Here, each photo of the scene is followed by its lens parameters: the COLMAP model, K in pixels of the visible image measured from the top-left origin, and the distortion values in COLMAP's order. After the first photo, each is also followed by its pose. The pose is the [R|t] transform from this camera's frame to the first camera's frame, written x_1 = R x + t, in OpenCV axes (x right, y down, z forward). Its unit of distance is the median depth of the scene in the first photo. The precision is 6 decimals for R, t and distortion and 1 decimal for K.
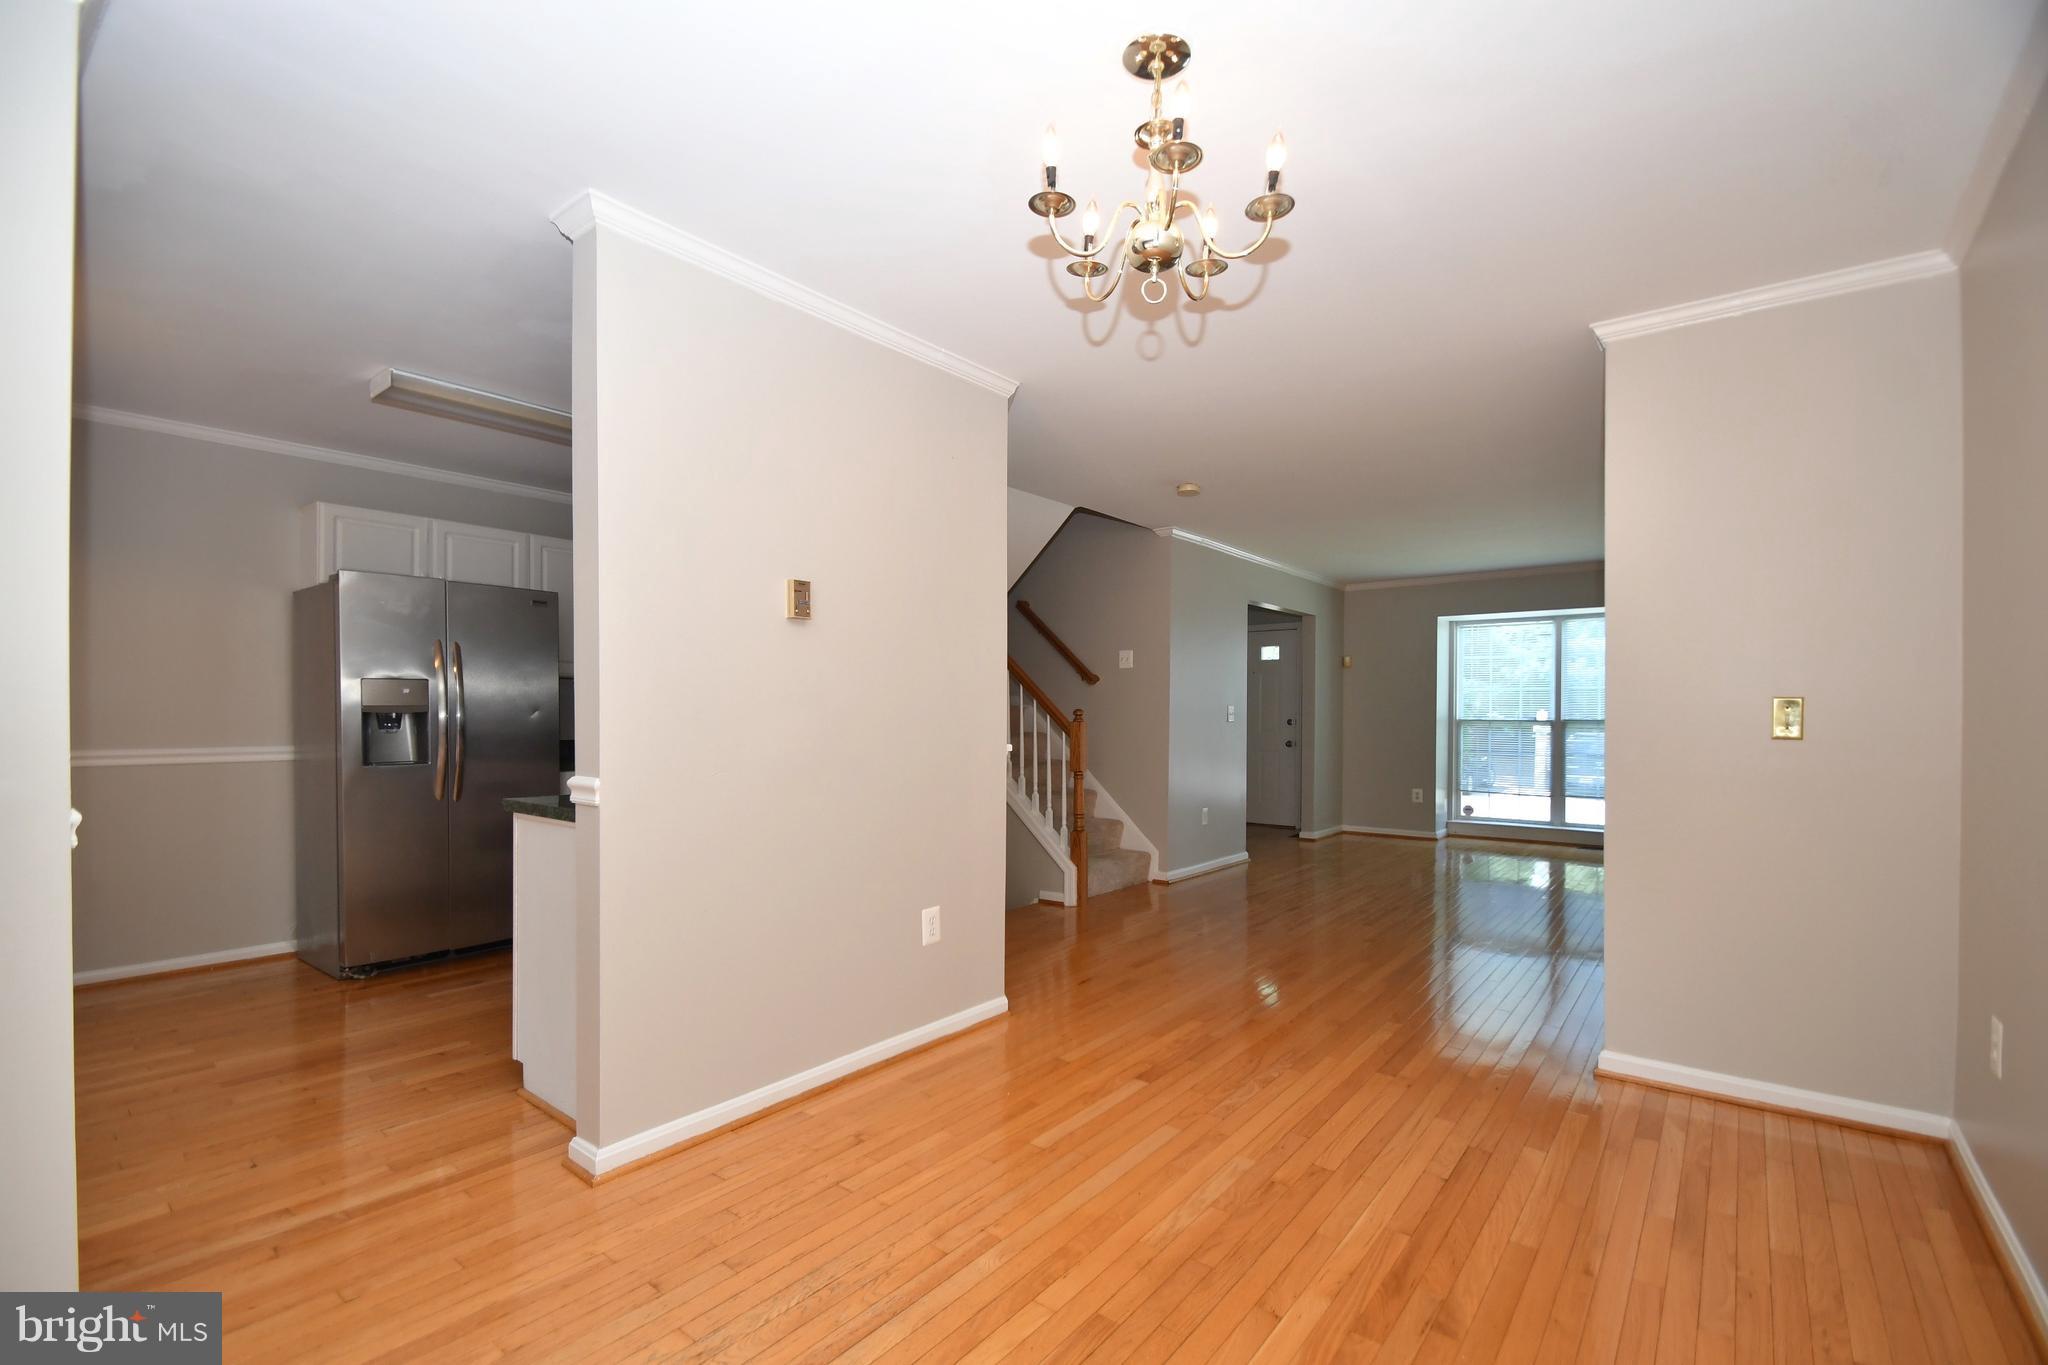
lens RADIAL K [[898.9, 0, 1004.2], [0, 898.9, 717.8], [0, 0, 1]] dist [0.017544, -0.012159]
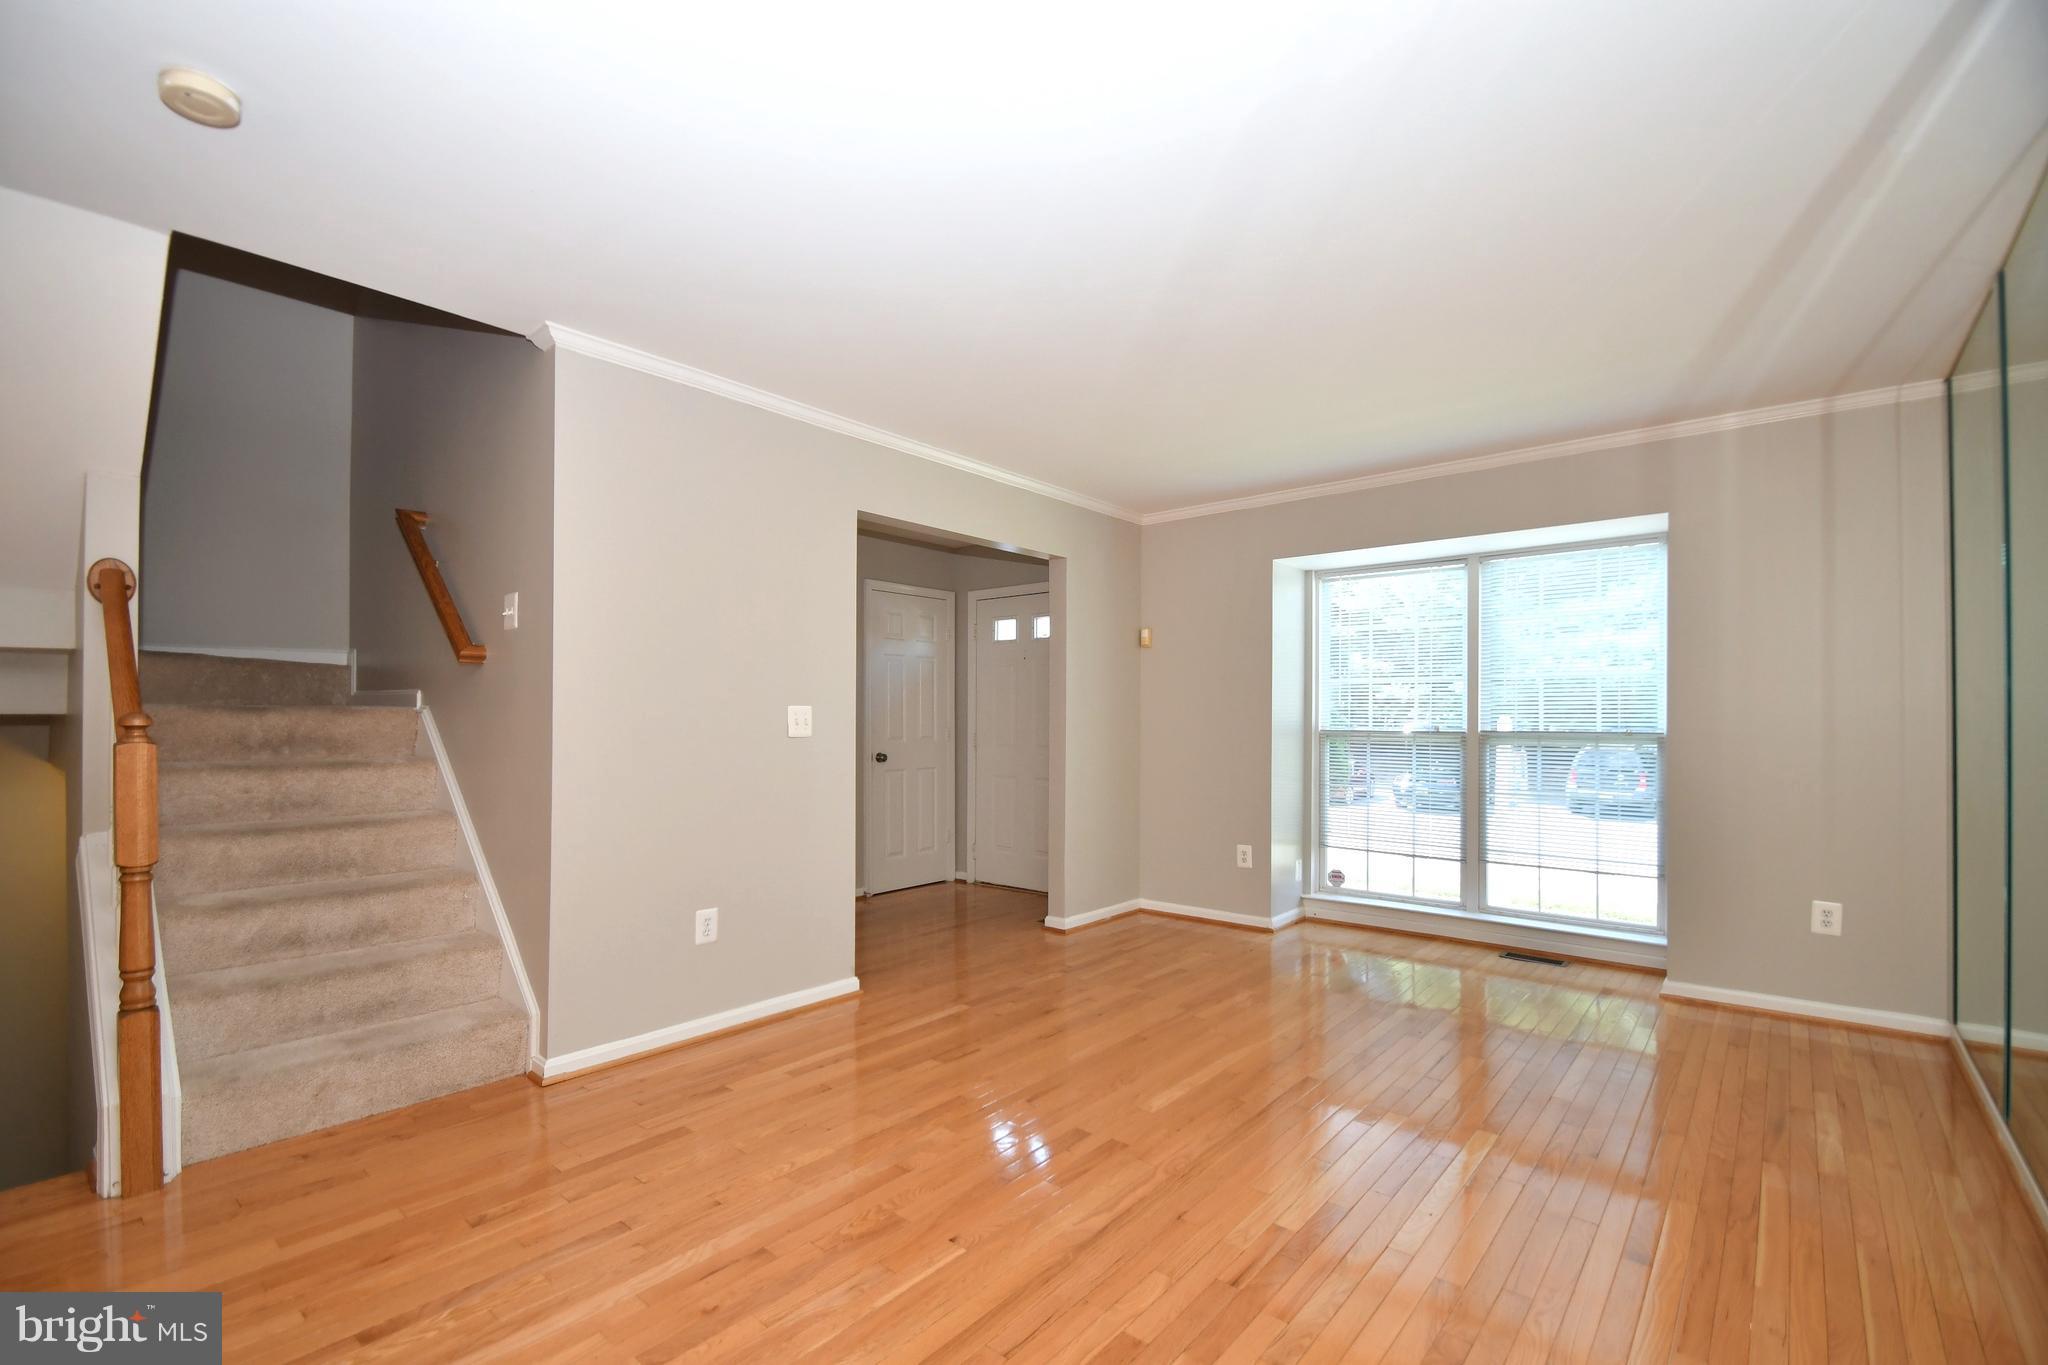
lens RADIAL K [[898.9, 0, 1004.2], [0, 898.9, 717.8], [0, 0, 1]] dist [0.017544, -0.012159]
pose [[0.999386, 0.000384, -0.035025, 0.424902], [-0.000517, 0.999993, -0.003775, -0.005765], [0.035023, 0.003791, 0.999379, 0.519304]]
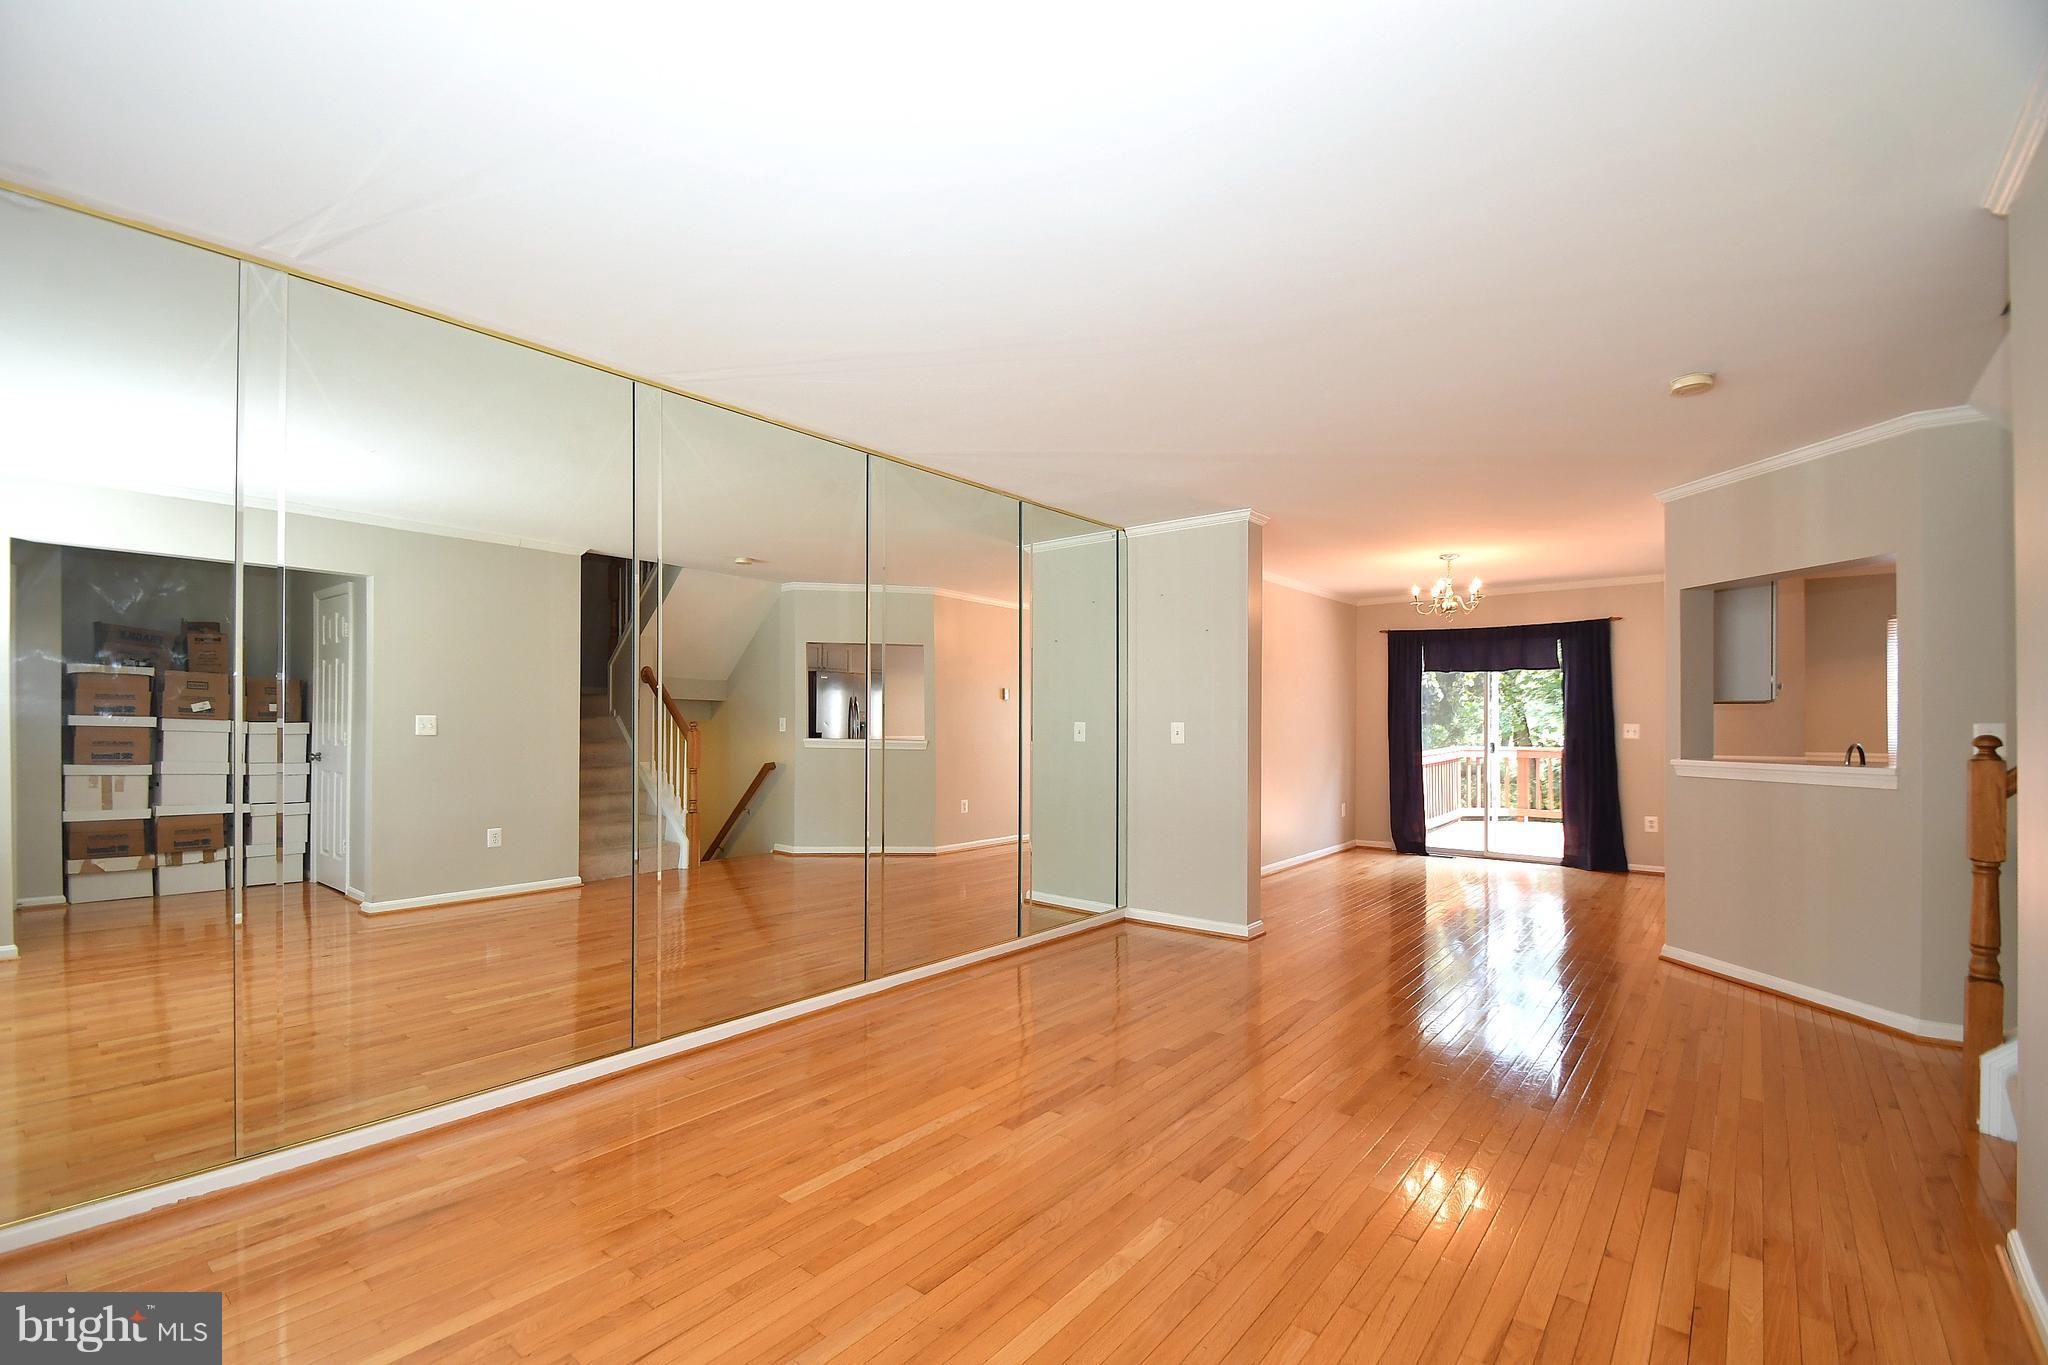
lens RADIAL K [[898.9, 0, 1004.2], [0, 898.9, 717.8], [0, 0, 1]] dist [0.017544, -0.012159]
pose [[-0.999850, -0.005275, 0.016468, 0.535813], [-0.005277, 0.999986, -0.000071, -0.015846], [-0.016468, -0.000158, -0.999864, 1.301739]]
